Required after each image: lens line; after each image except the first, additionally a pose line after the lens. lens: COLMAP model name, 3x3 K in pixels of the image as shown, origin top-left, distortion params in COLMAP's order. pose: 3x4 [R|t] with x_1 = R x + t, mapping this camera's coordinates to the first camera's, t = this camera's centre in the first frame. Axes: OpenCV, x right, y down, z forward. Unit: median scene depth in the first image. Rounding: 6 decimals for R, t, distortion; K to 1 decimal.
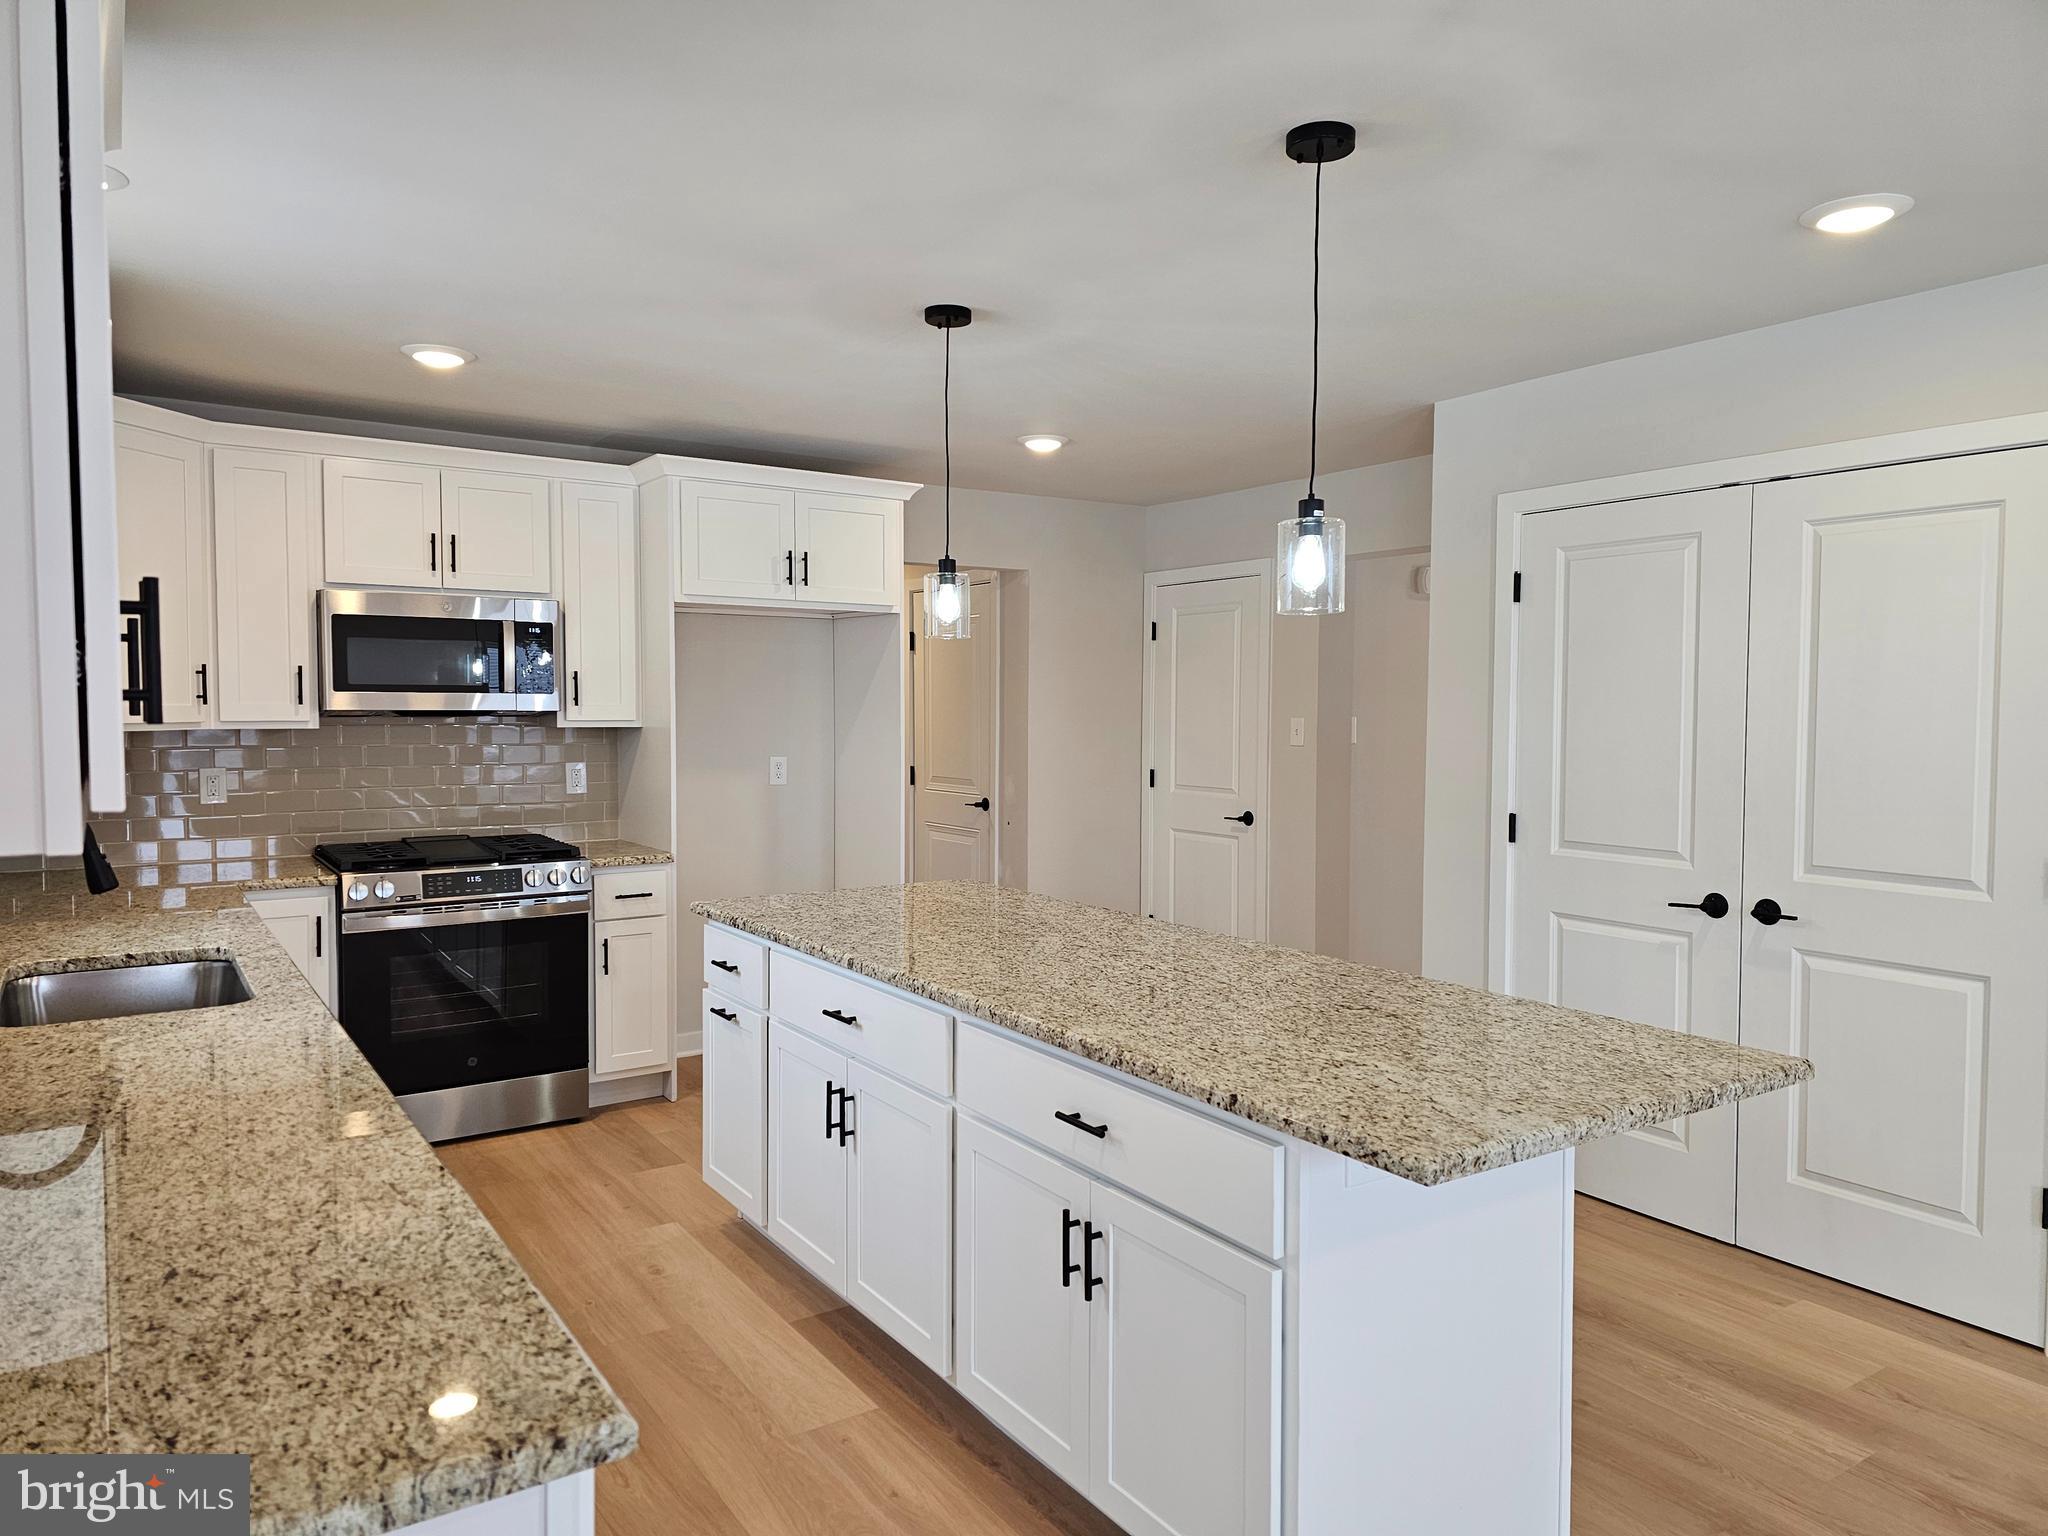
lens RADIAL K [[1362.9, 0, 1031.4], [0, 1362.9, 764.2], [0, 0, 1]] dist [0.075301, -0.063813]
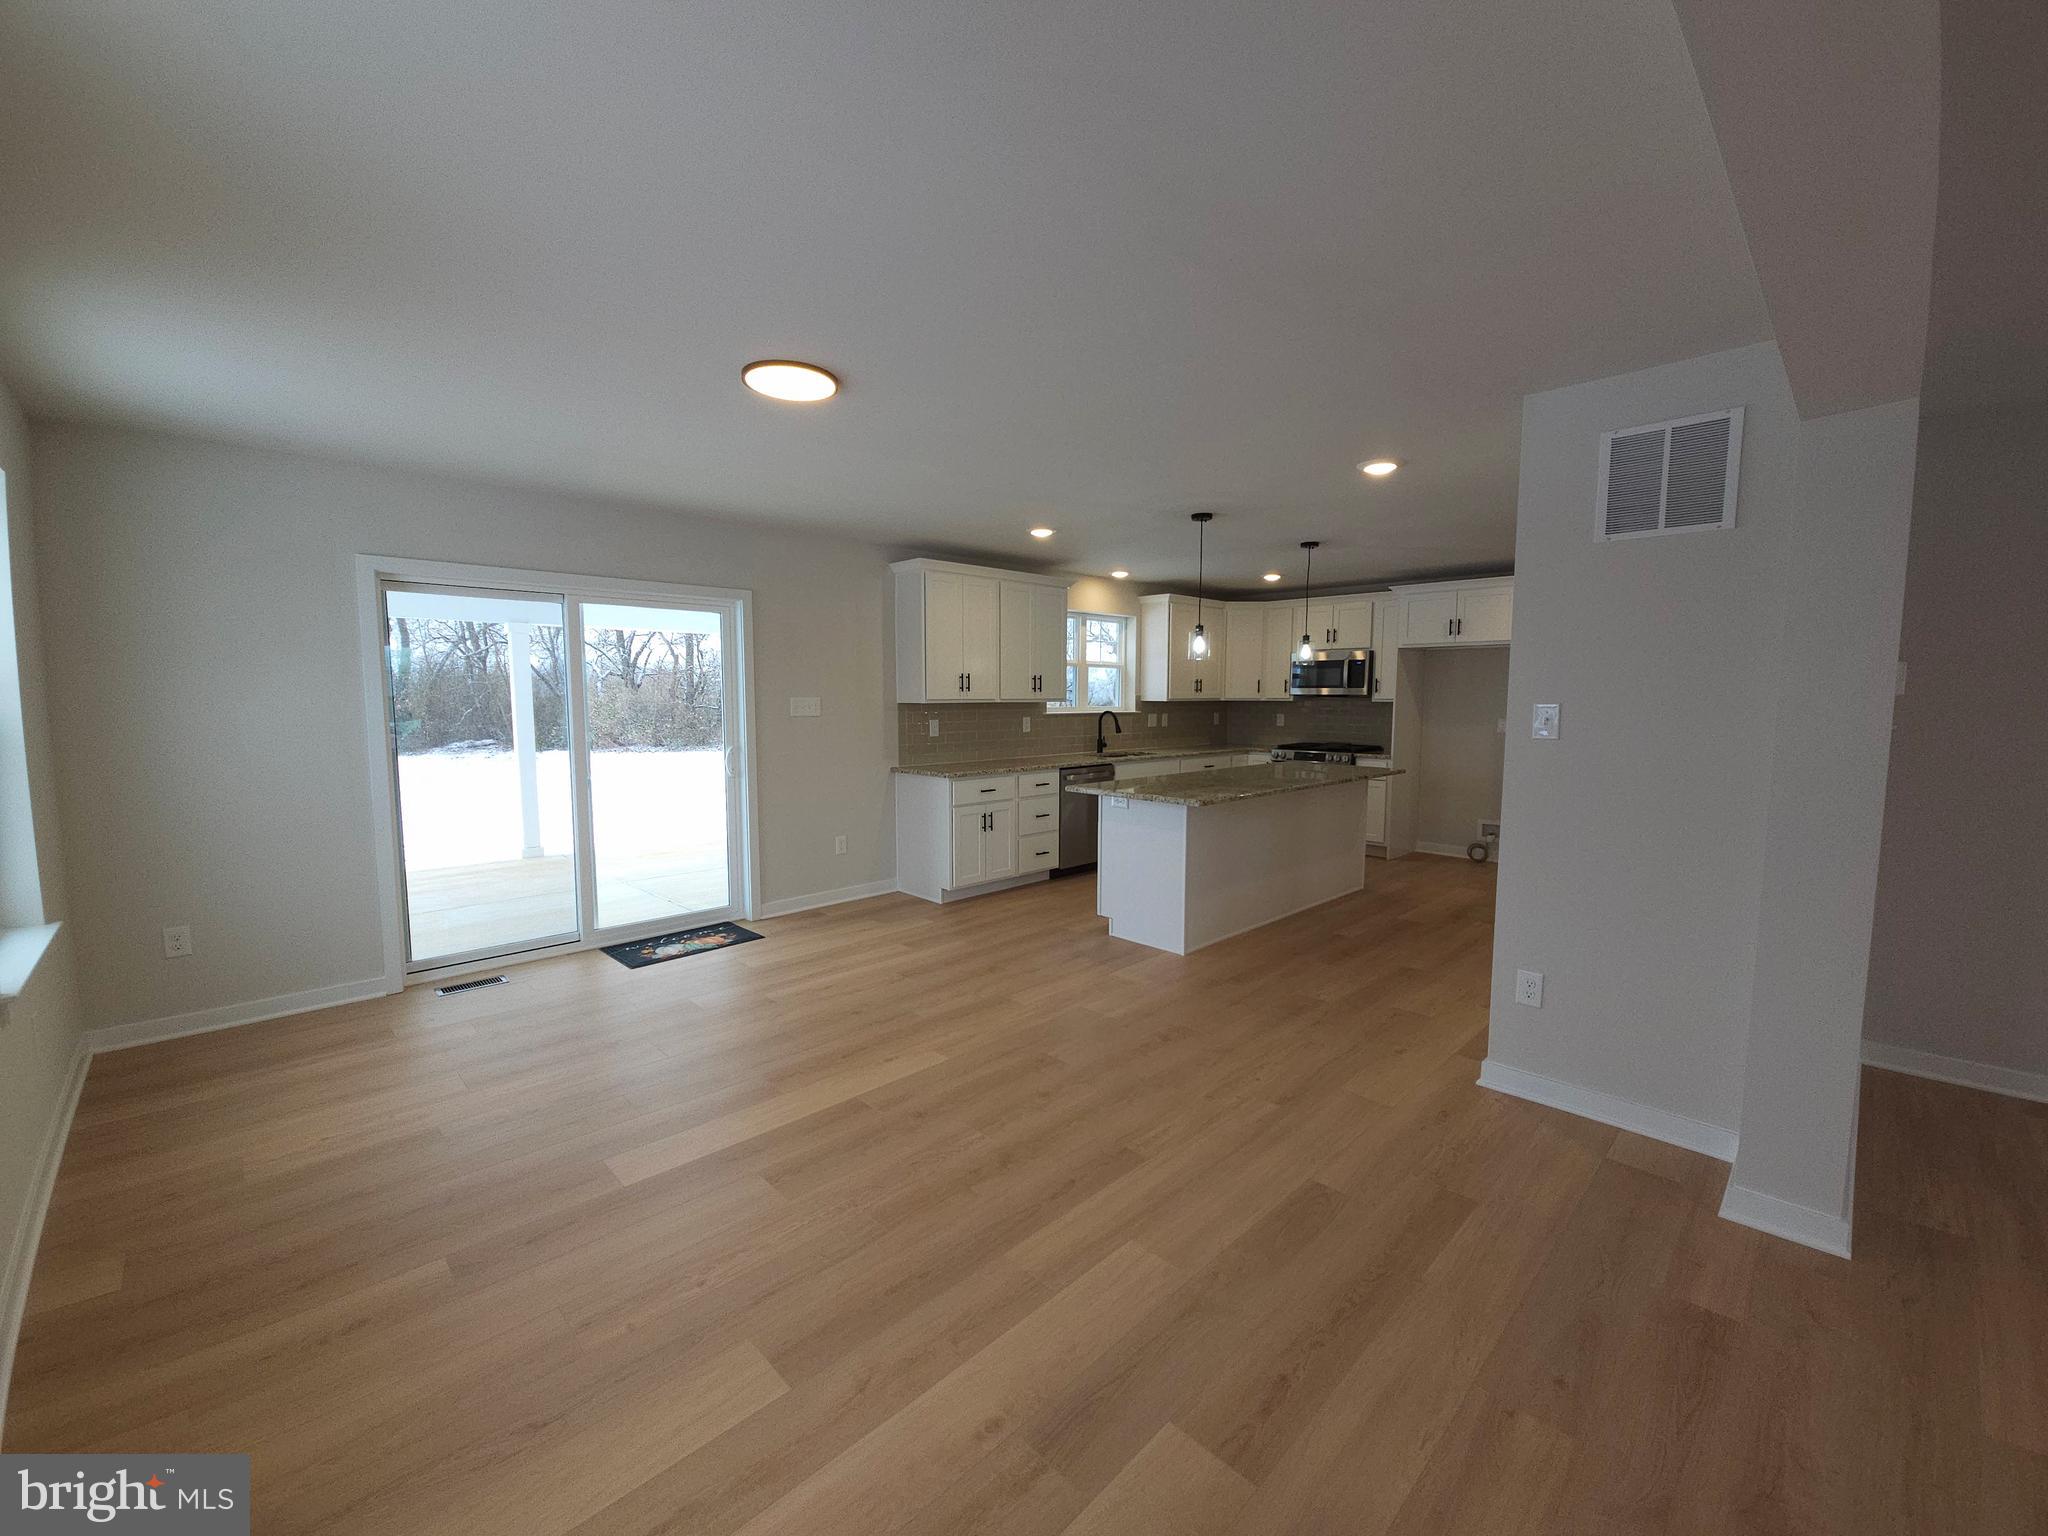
lens RADIAL K [[826.7, 0, 1011.8], [0, 826.7, 769.8], [0, 0, 1]] dist [-0.001125, -0.000626]
pose [[0.166240, 0.087196, -0.982223, 1.324396], [-0.046191, 0.995678, 0.080572, 0.007318], [0.985003, 0.031975, 0.169549, 0.150303]]
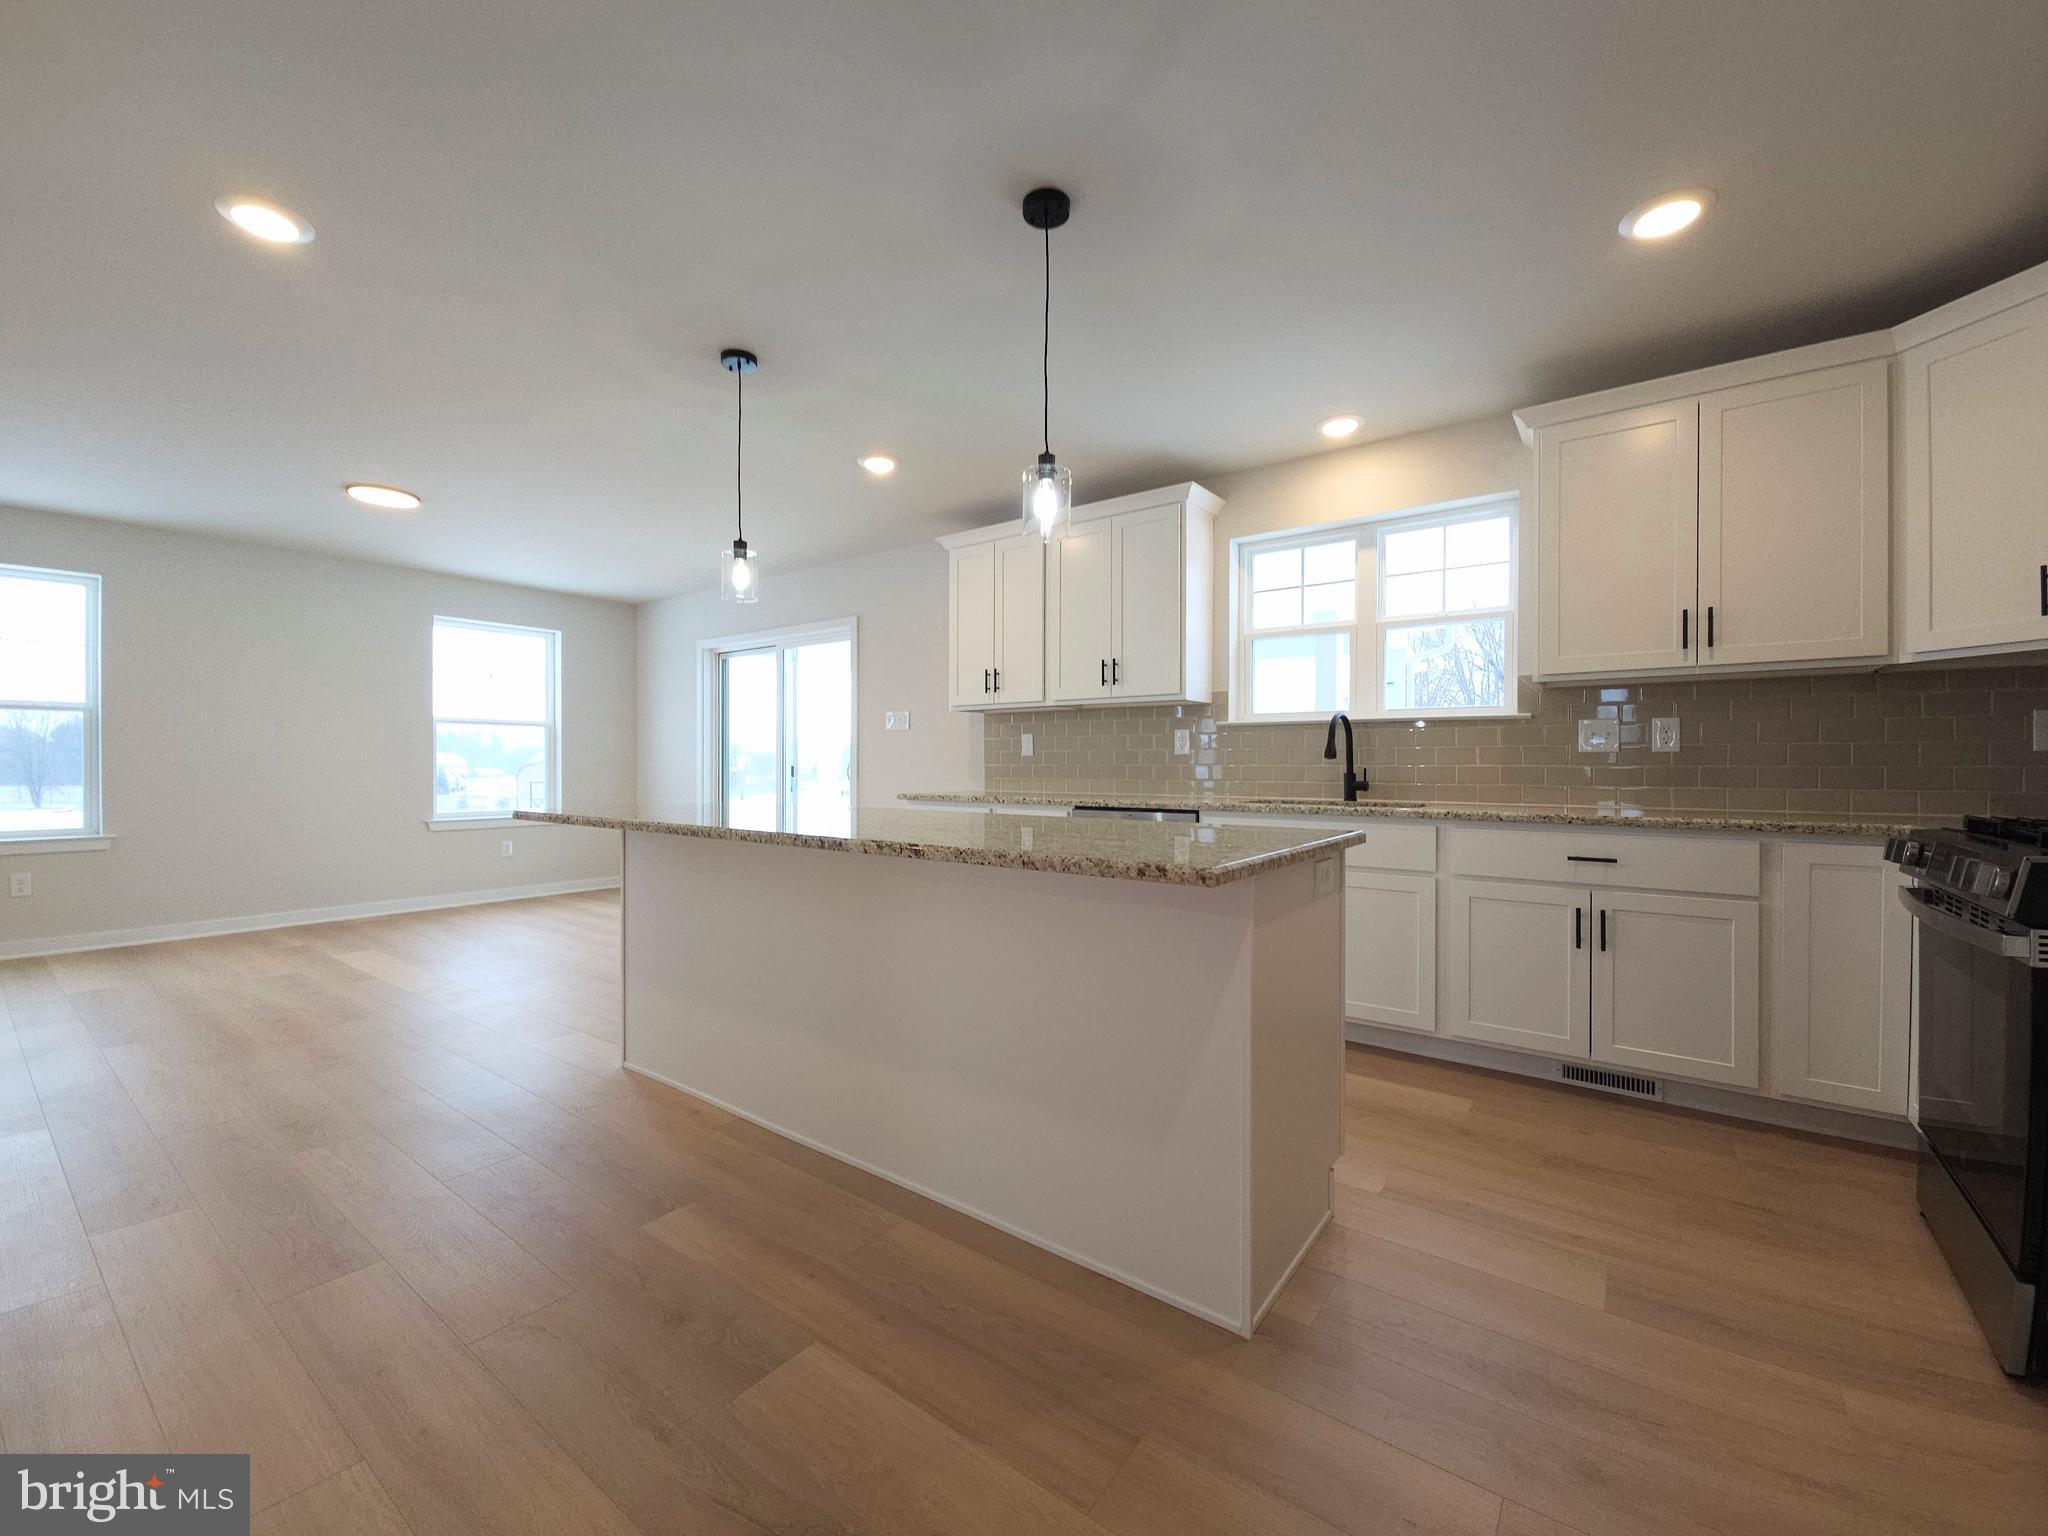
lens RADIAL K [[826.7, 0, 1018.5], [0, 826.7, 760.4], [0, 0, 1]] dist [-0.001125, -0.000626]
pose [[-0.978031, 0.090189, -0.187937, -0.051720], [0.066675, 0.989545, 0.127888, -0.060655], [0.197507, 0.112548, -0.973819, 1.366234]]
